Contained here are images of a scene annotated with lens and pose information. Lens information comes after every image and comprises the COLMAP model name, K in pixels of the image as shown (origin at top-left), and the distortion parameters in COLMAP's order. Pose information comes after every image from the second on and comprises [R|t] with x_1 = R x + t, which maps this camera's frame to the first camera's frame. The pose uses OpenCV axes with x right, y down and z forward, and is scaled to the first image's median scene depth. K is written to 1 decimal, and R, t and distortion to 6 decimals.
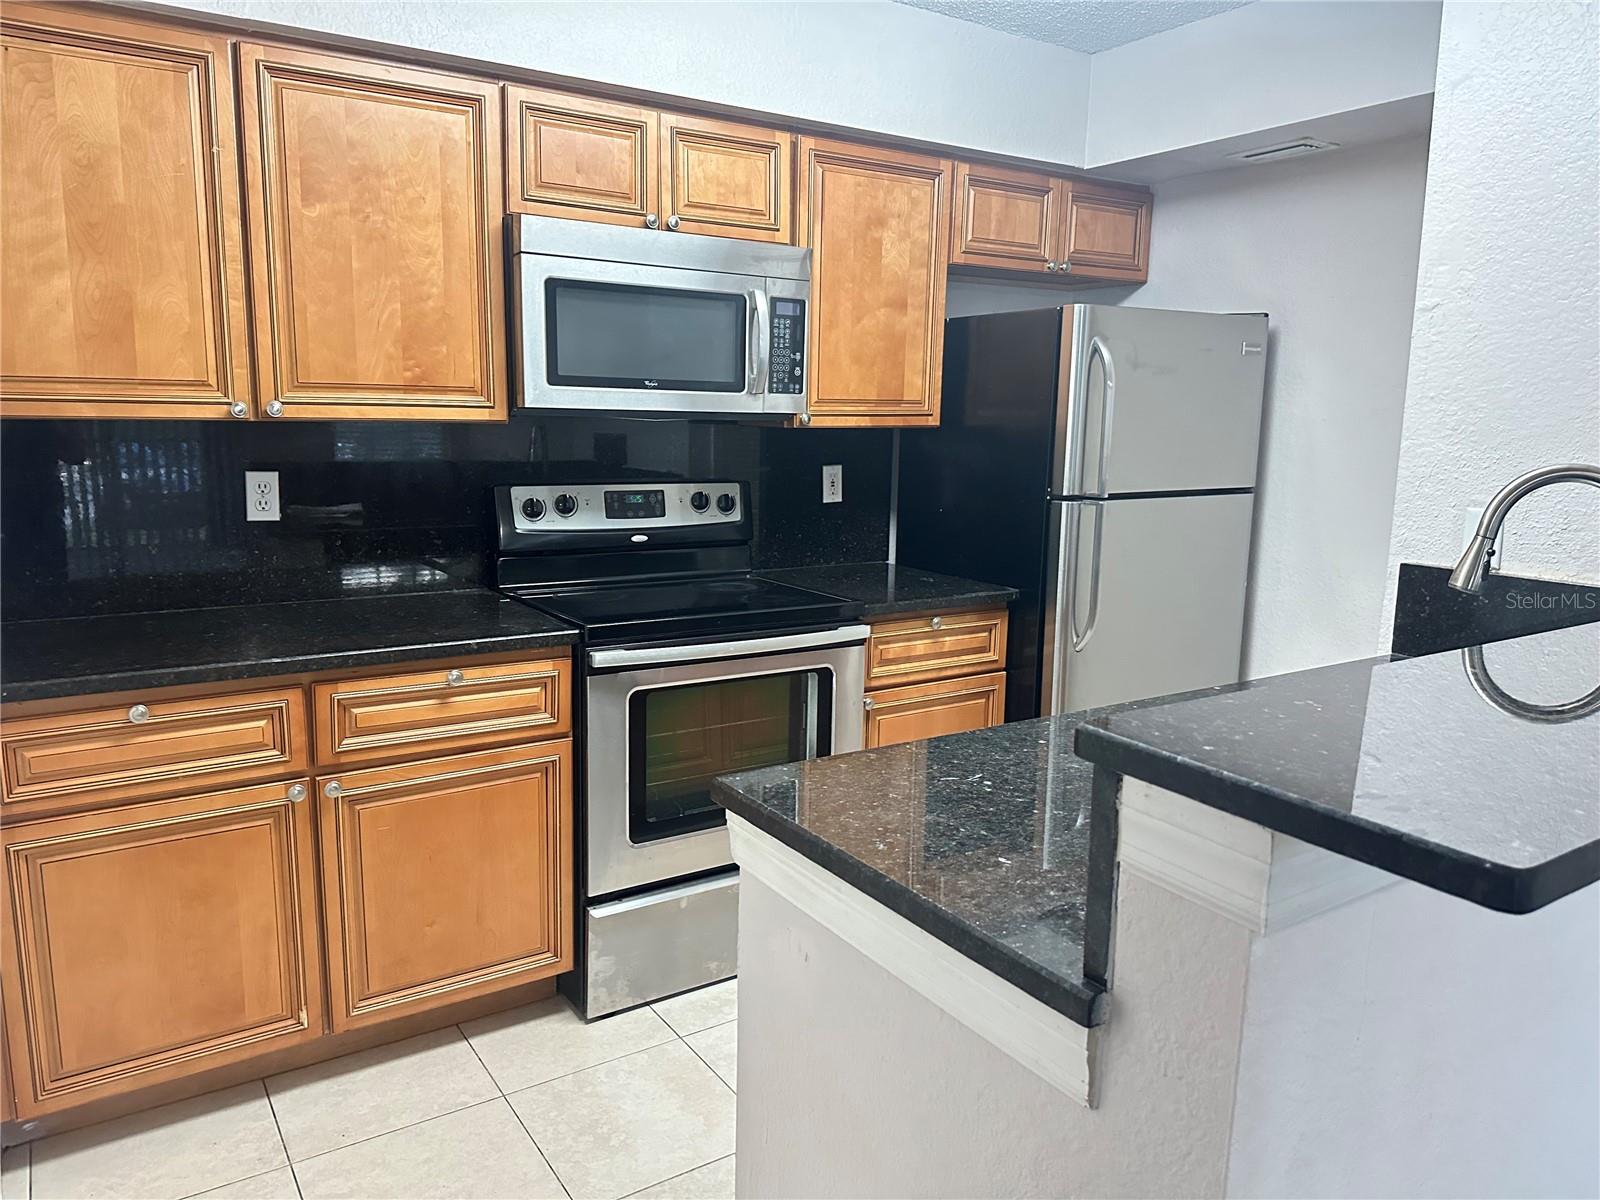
lens RADIAL K [[1138.2, 0, 774.2], [0, 1138.2, 606.5], [0, 0, 1]] dist [0.035146, -0.042082]
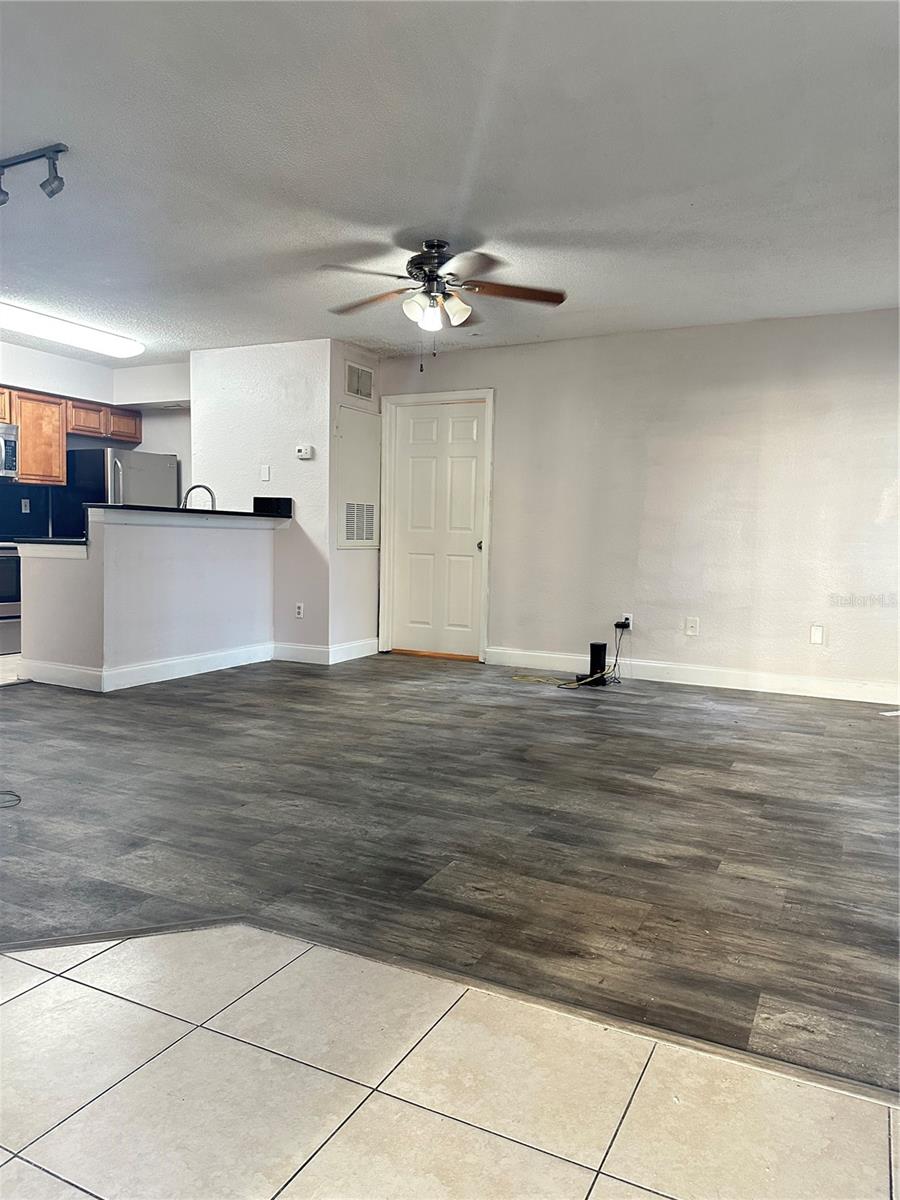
lens RADIAL K [[853.7, 0, 448.0], [0, 853.7, 592.6], [0, 0, 1]] dist [0.035146, -0.042082]
pose [[0.855542, -0.030121, 0.516857, -0.214841], [0.079364, 0.994137, -0.073434, 0.463118], [-0.511615, 0.103846, 0.852916, -1.773960]]
